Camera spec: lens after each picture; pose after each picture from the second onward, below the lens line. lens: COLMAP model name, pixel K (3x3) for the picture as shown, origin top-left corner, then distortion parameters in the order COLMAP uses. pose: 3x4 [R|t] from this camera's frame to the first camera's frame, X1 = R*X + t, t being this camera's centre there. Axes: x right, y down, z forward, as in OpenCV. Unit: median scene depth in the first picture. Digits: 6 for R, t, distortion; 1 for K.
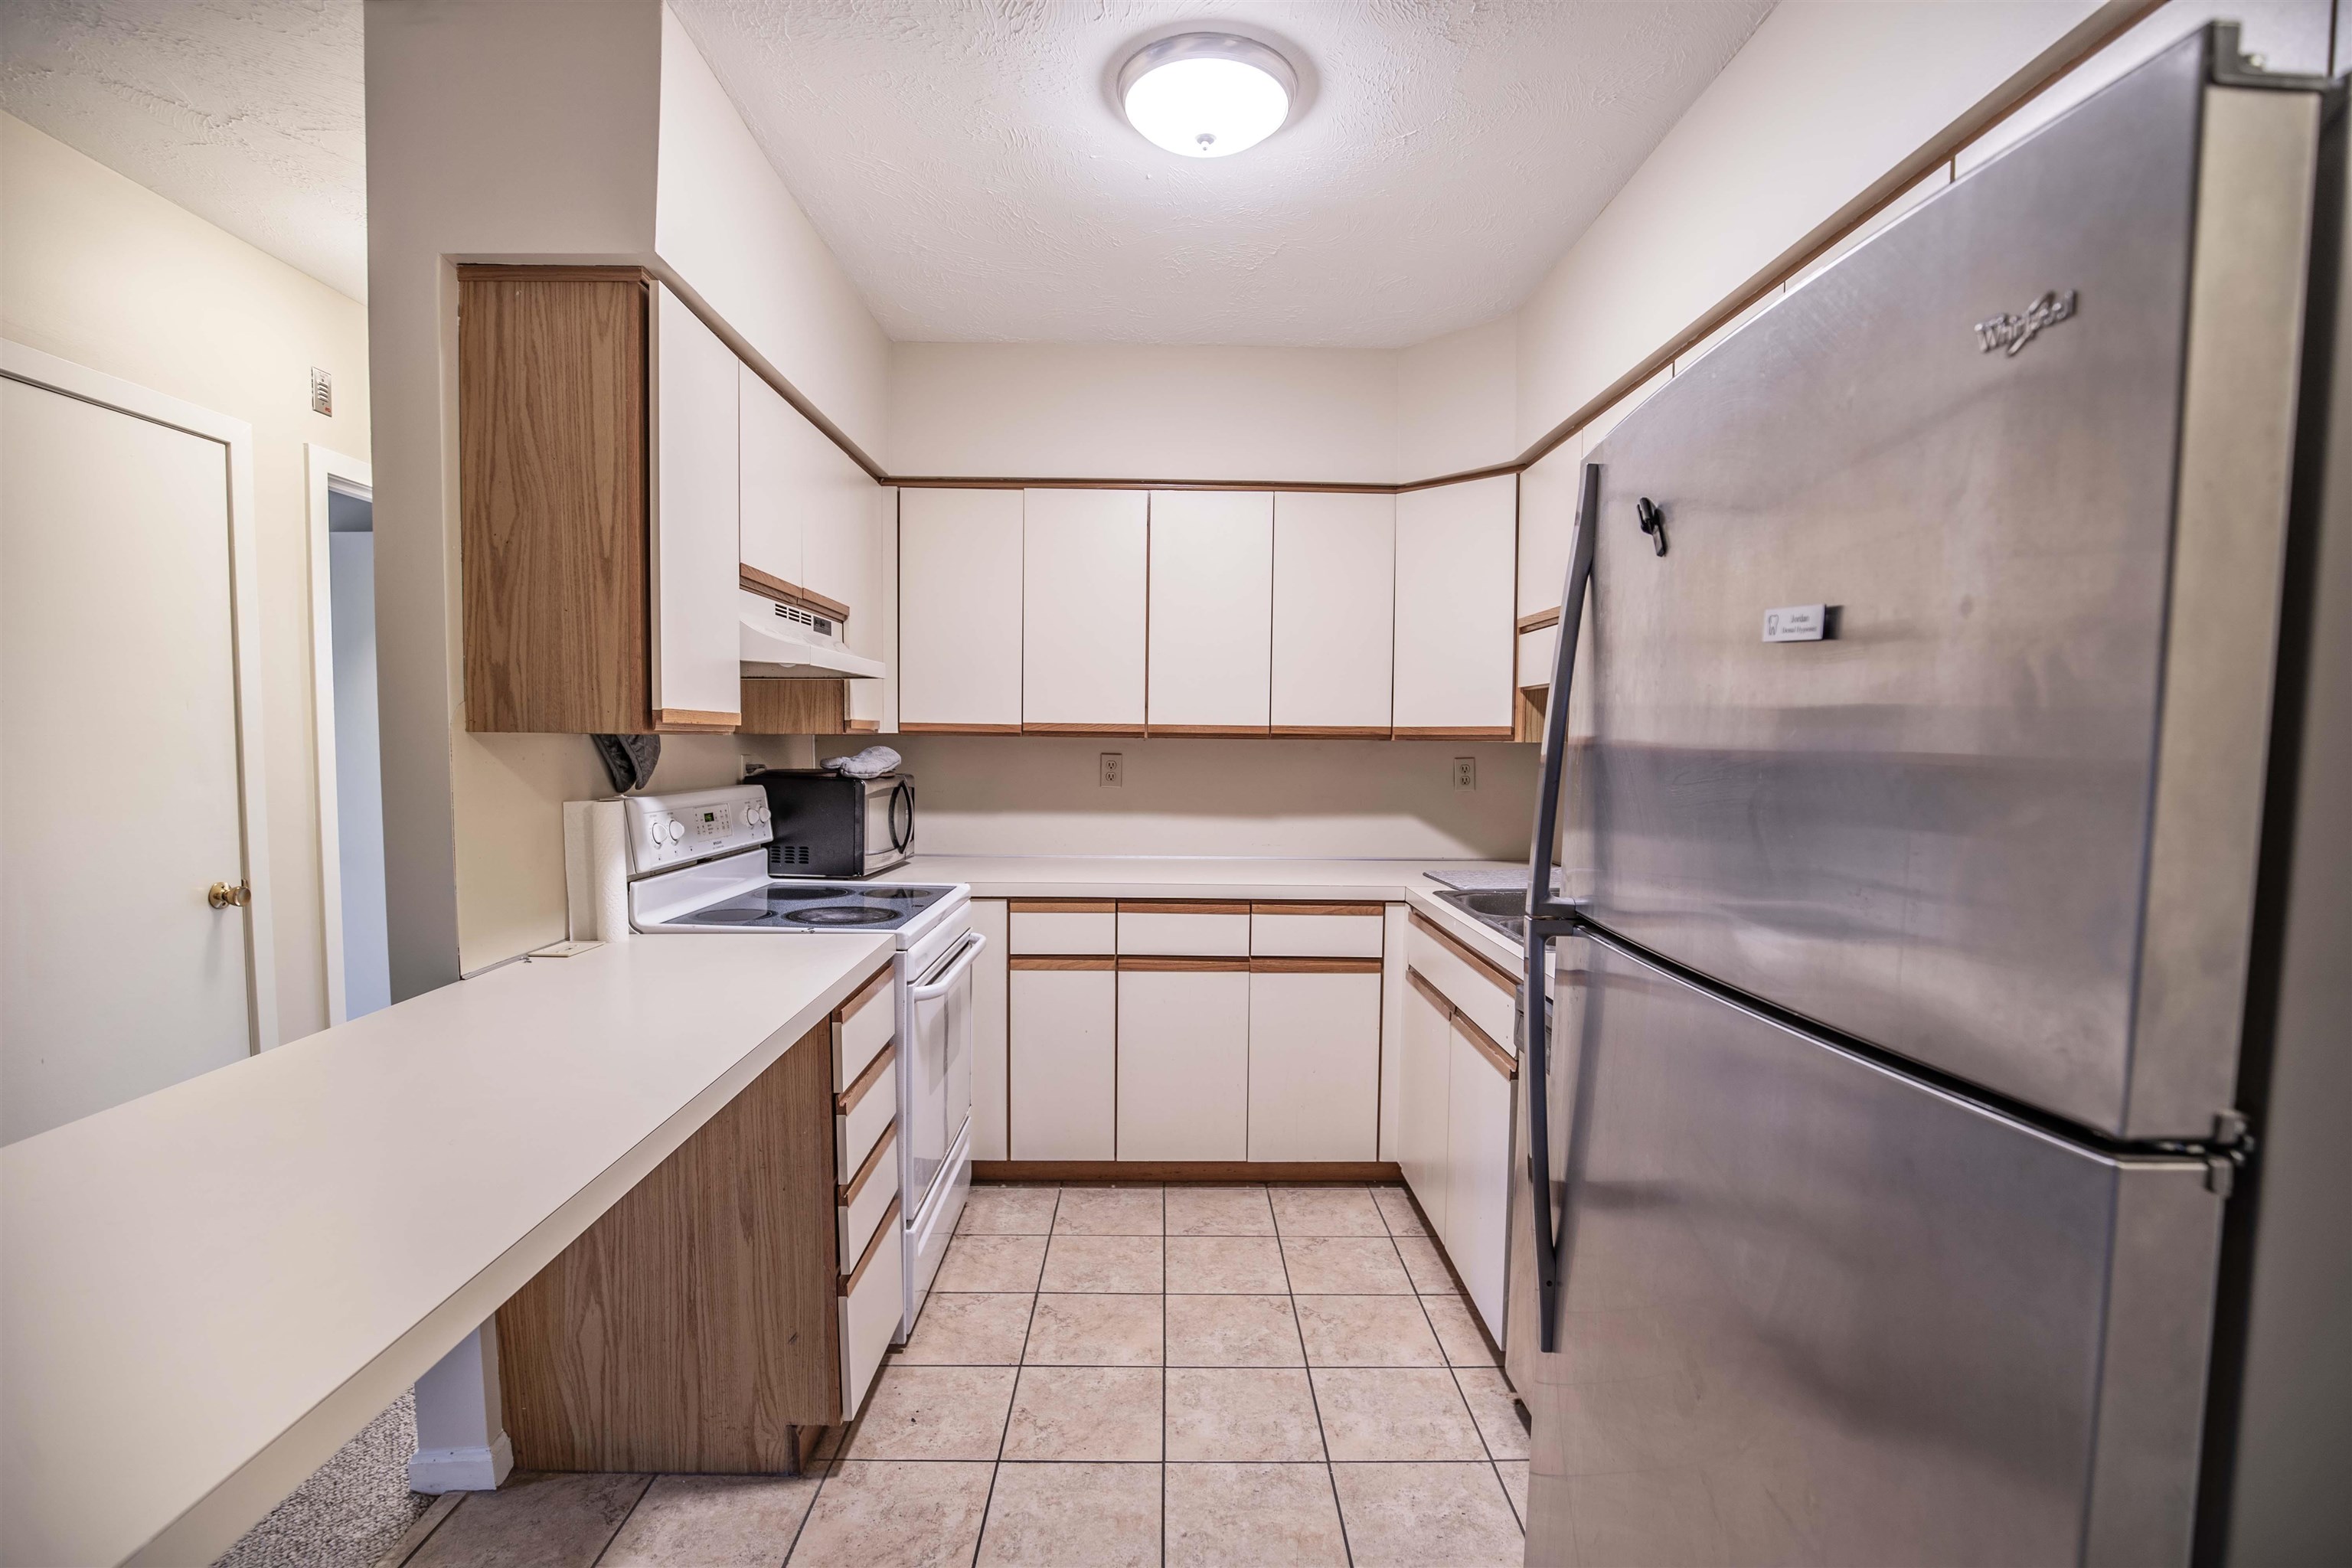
lens RADIAL K [[1083.9, 0, 1178.2], [0, 1083.9, 803.7], [0, 0, 1]] dist [-0.038807, 0.007850]
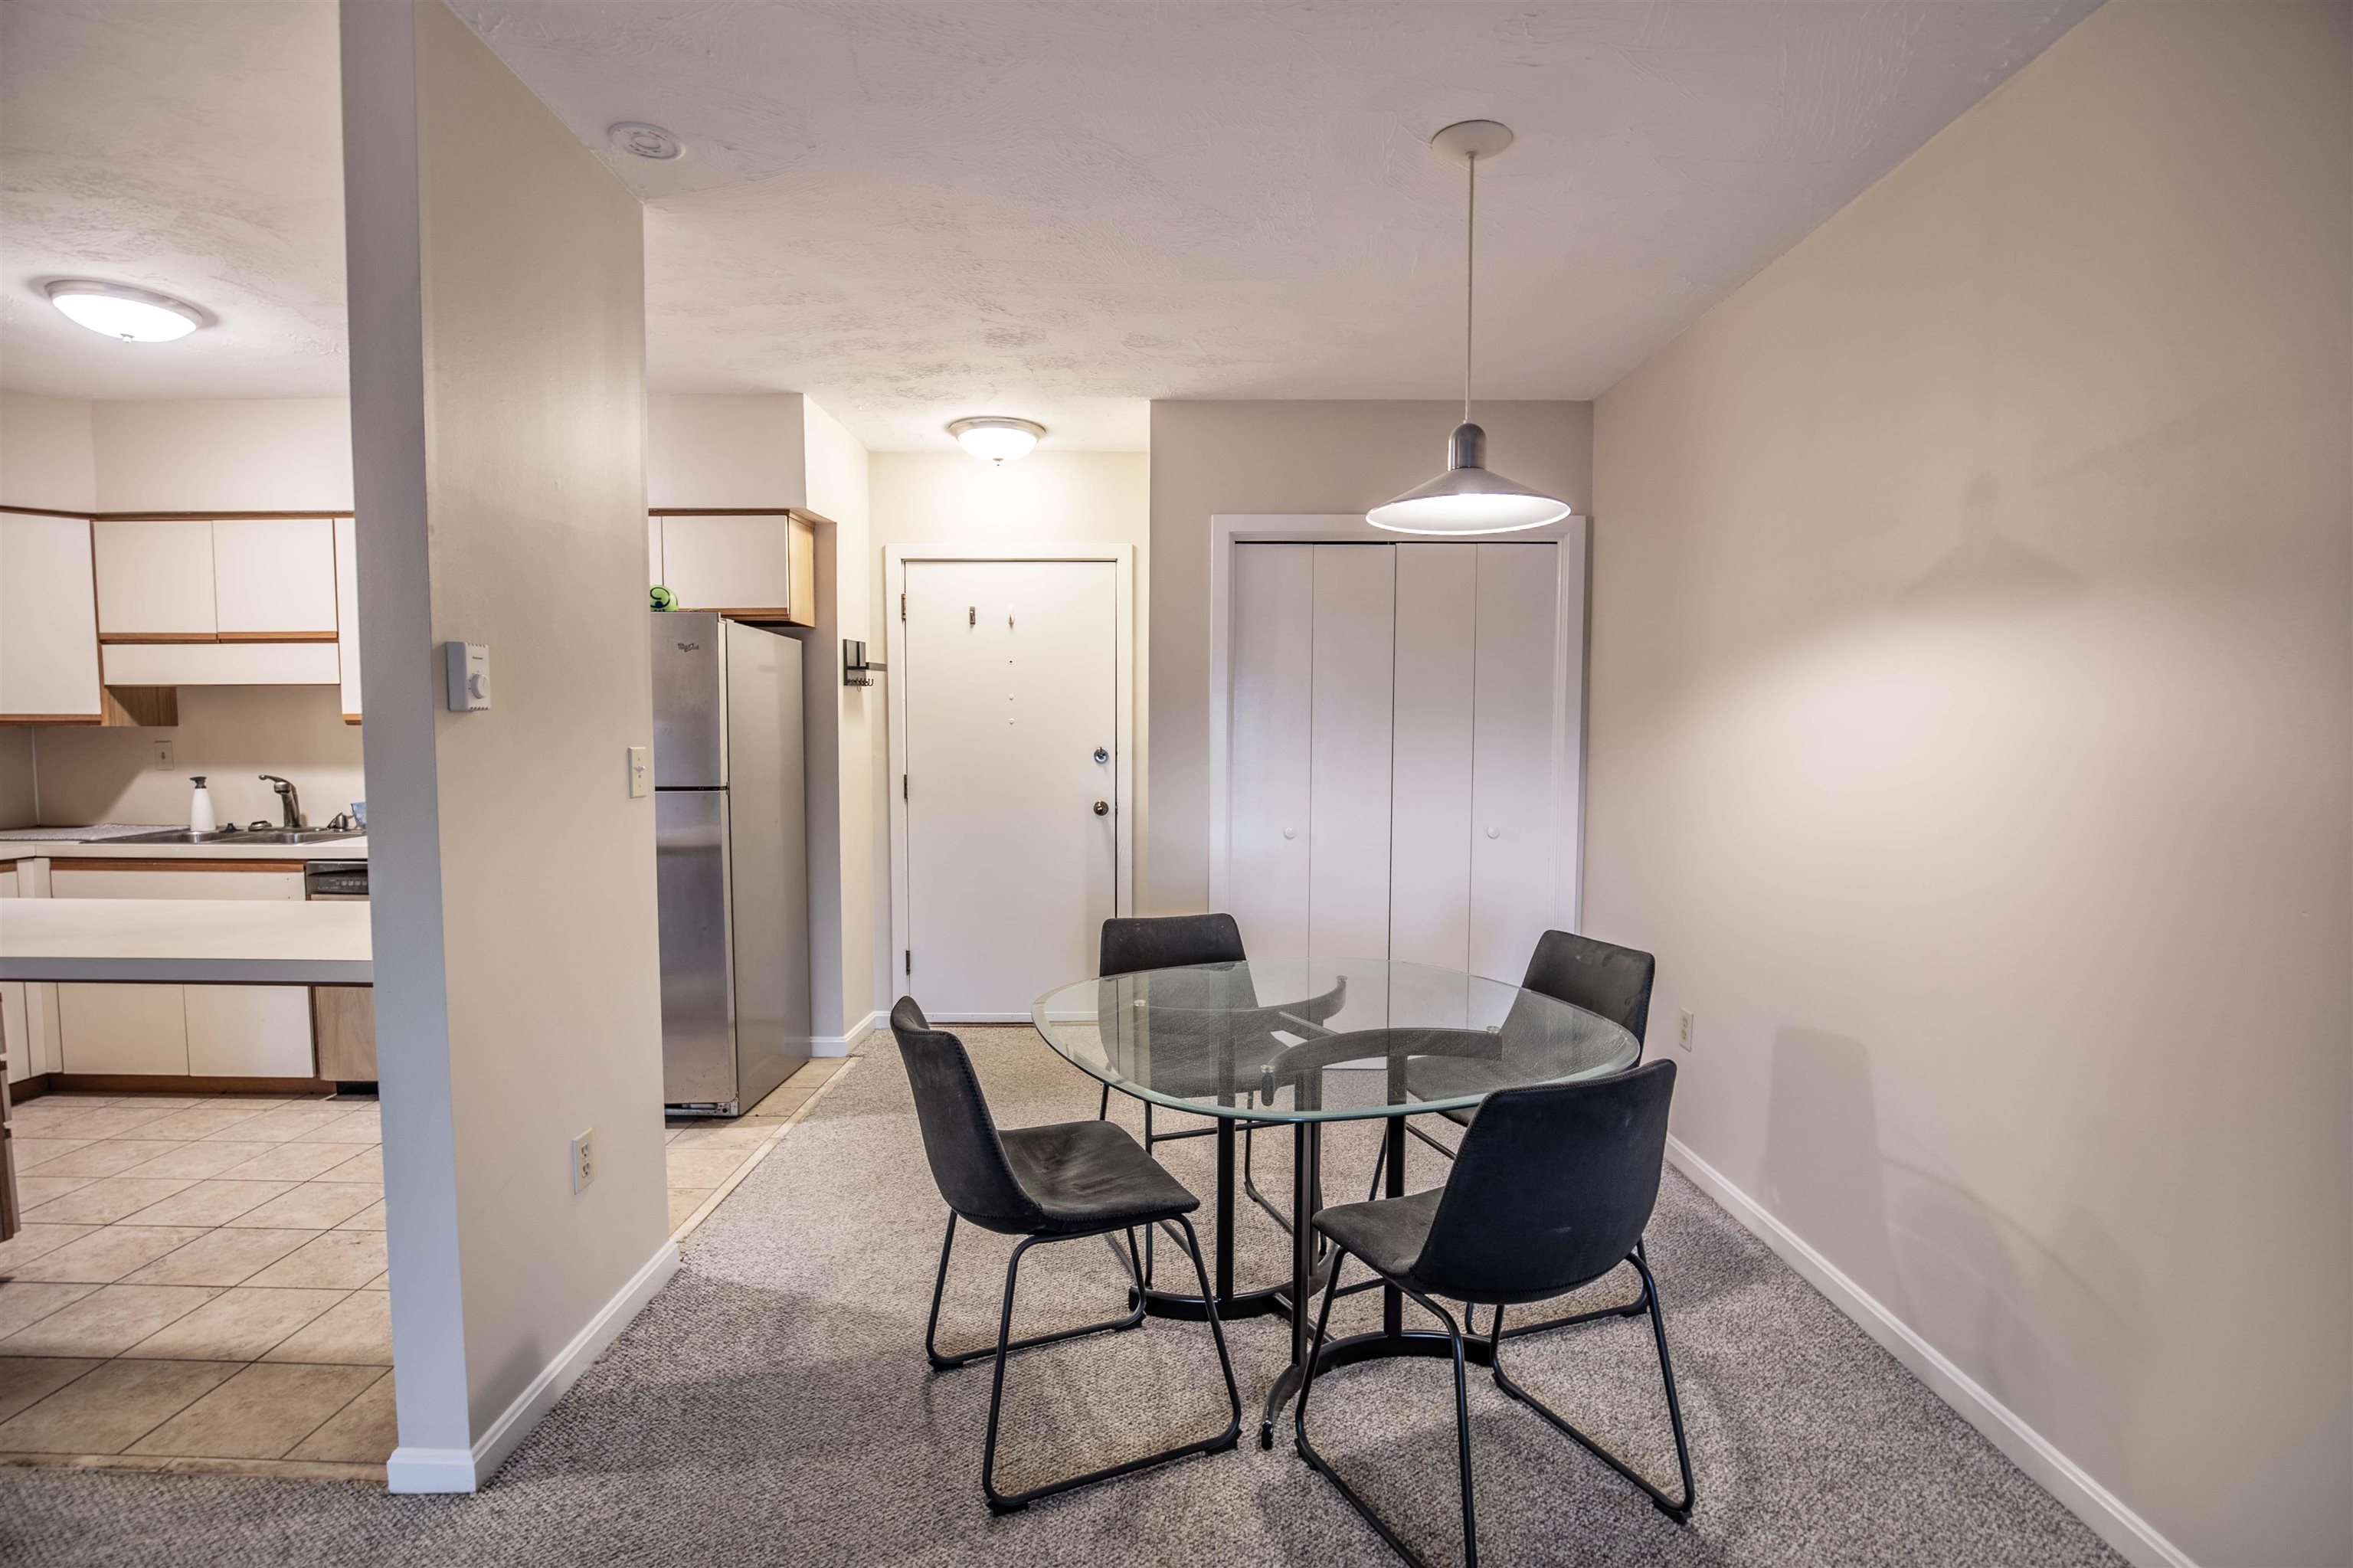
lens RADIAL K [[1120.8, 0, 1176.3], [0, 1120.8, 800.4], [0, 0, 1]] dist [-0.040064, 0.010045]
pose [[0.011966, -0.071238, 0.997388, -1.697559], [0.059694, 0.995731, 0.070404, 0.029229], [-0.998145, 0.058696, 0.016167, -0.539053]]
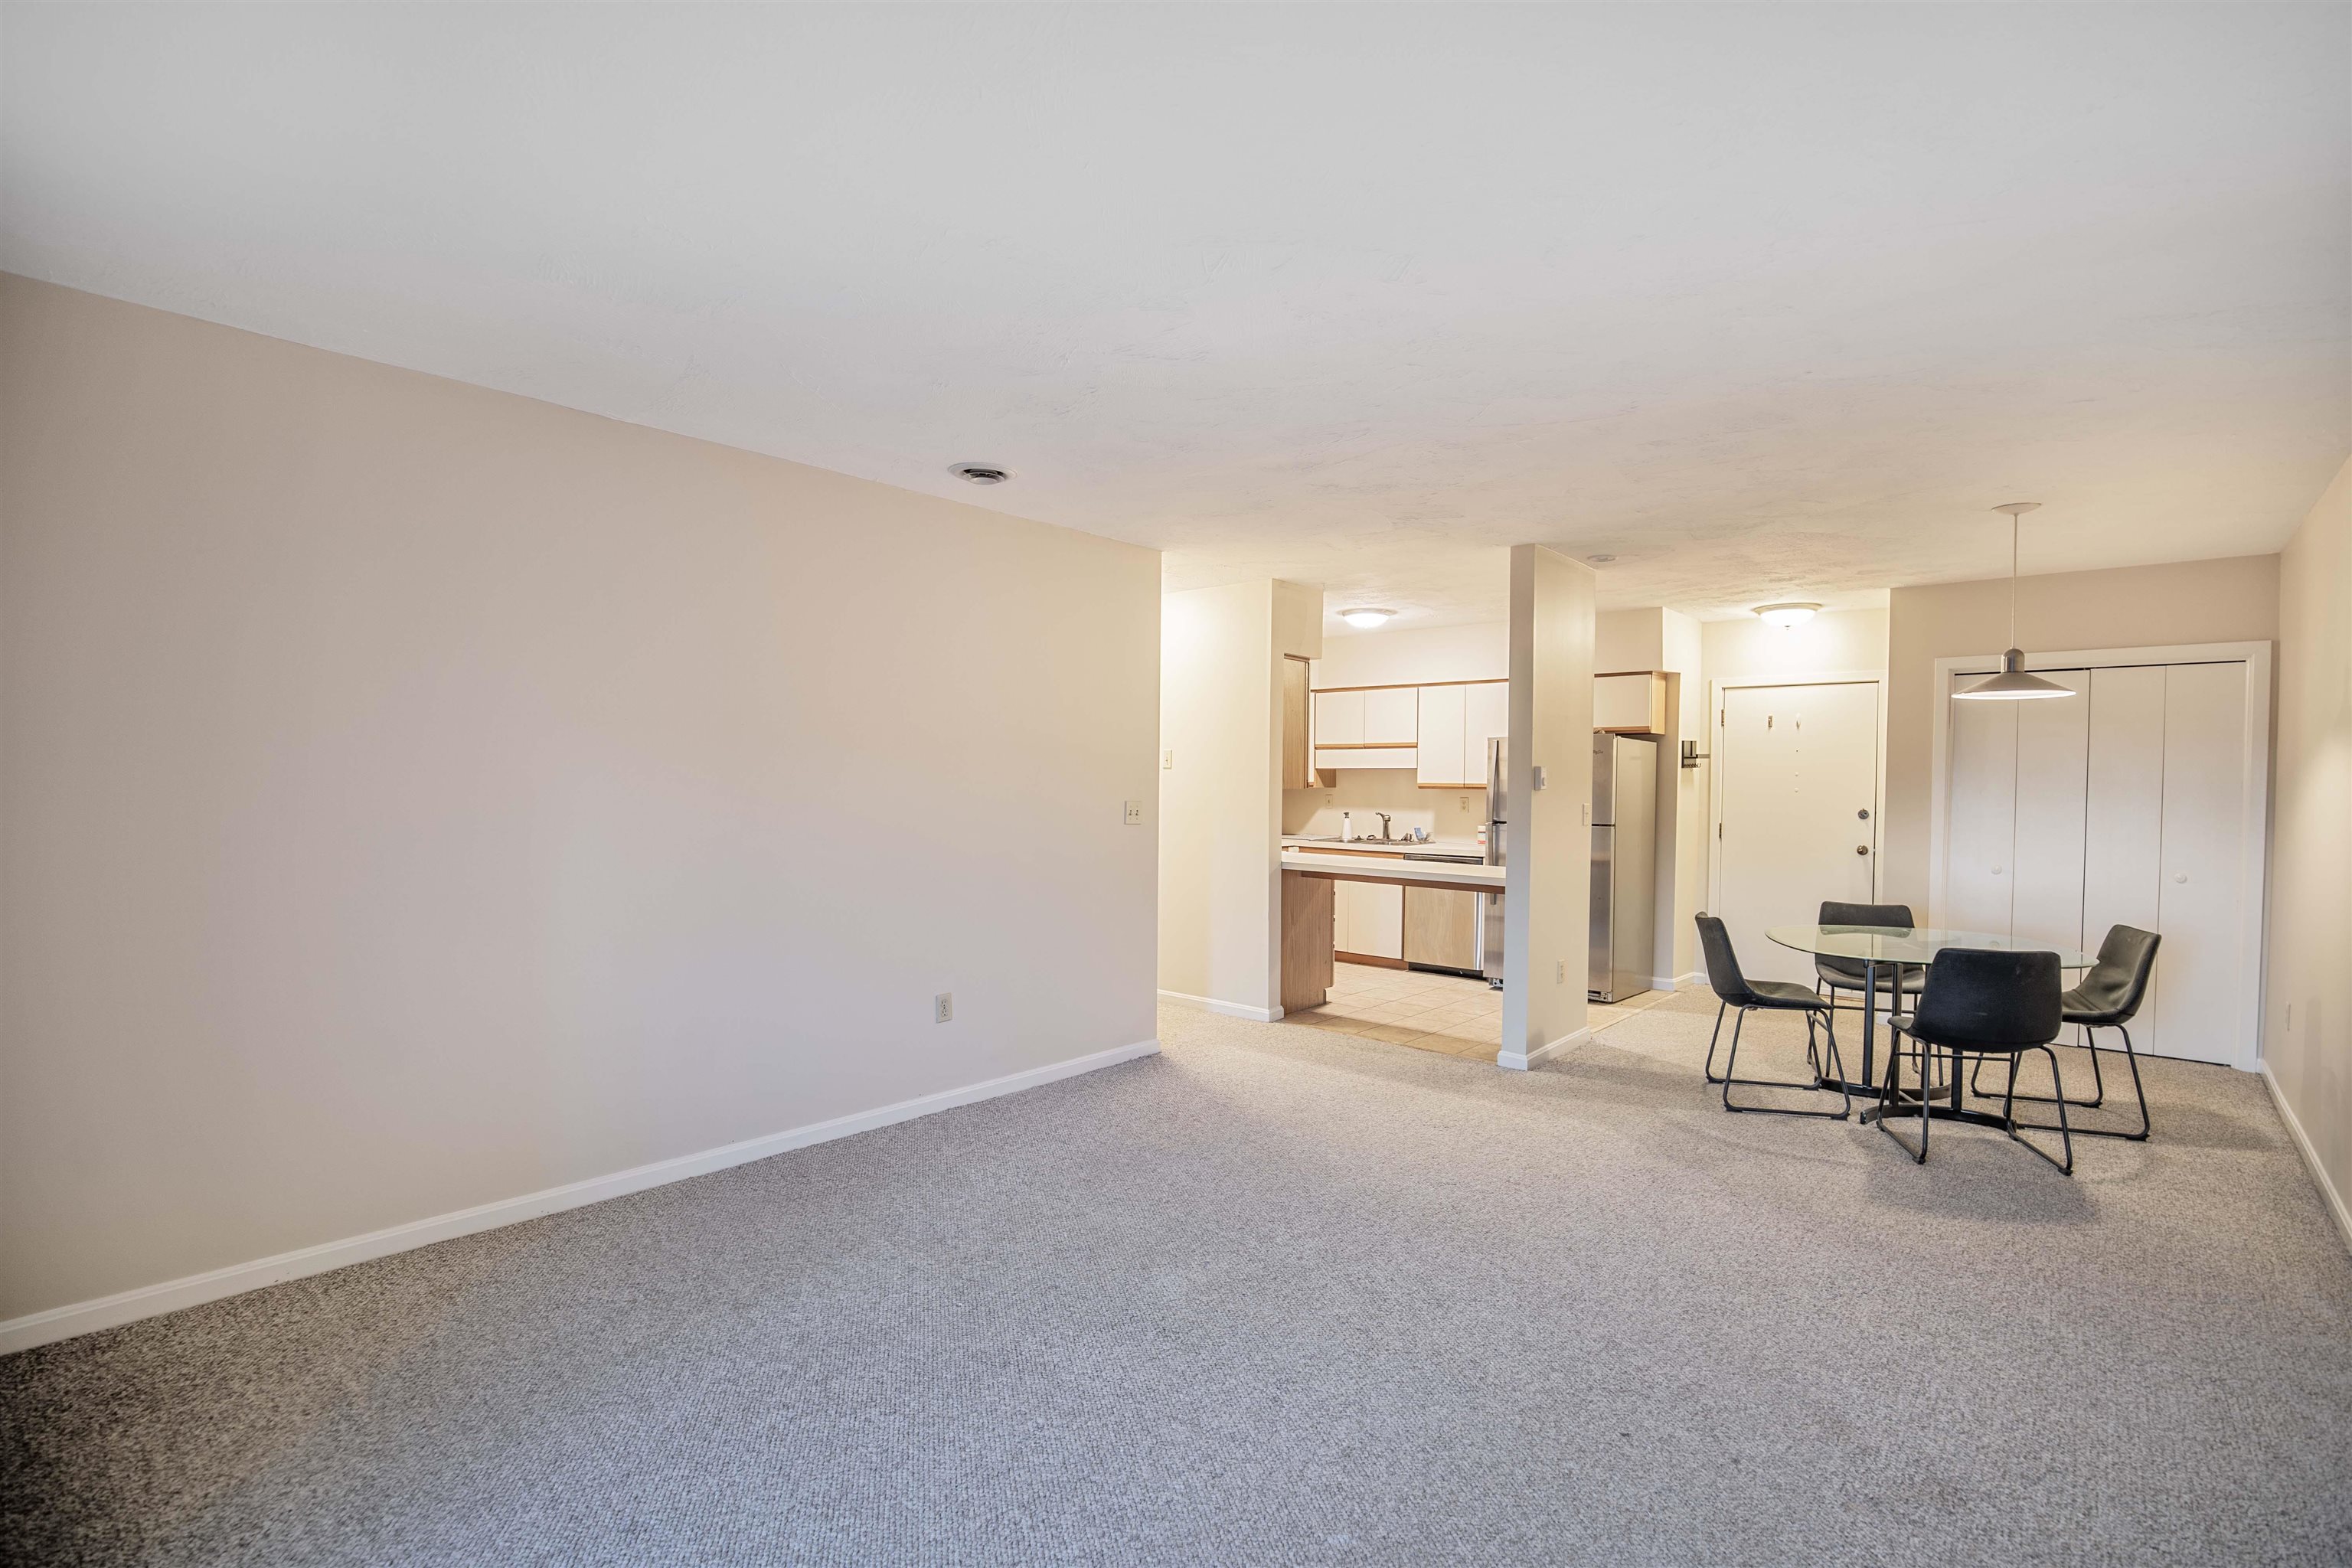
lens RADIAL K [[1083.9, 0, 1178.2], [0, 1083.9, 803.7], [0, 0, 1]] dist [-0.038807, 0.007850]
pose [[0.673484, -0.017930, 0.738984, -3.417592], [0.041523, 0.999045, -0.013603, 0.014319], [-0.738035, 0.039846, 0.673585, -1.078178]]
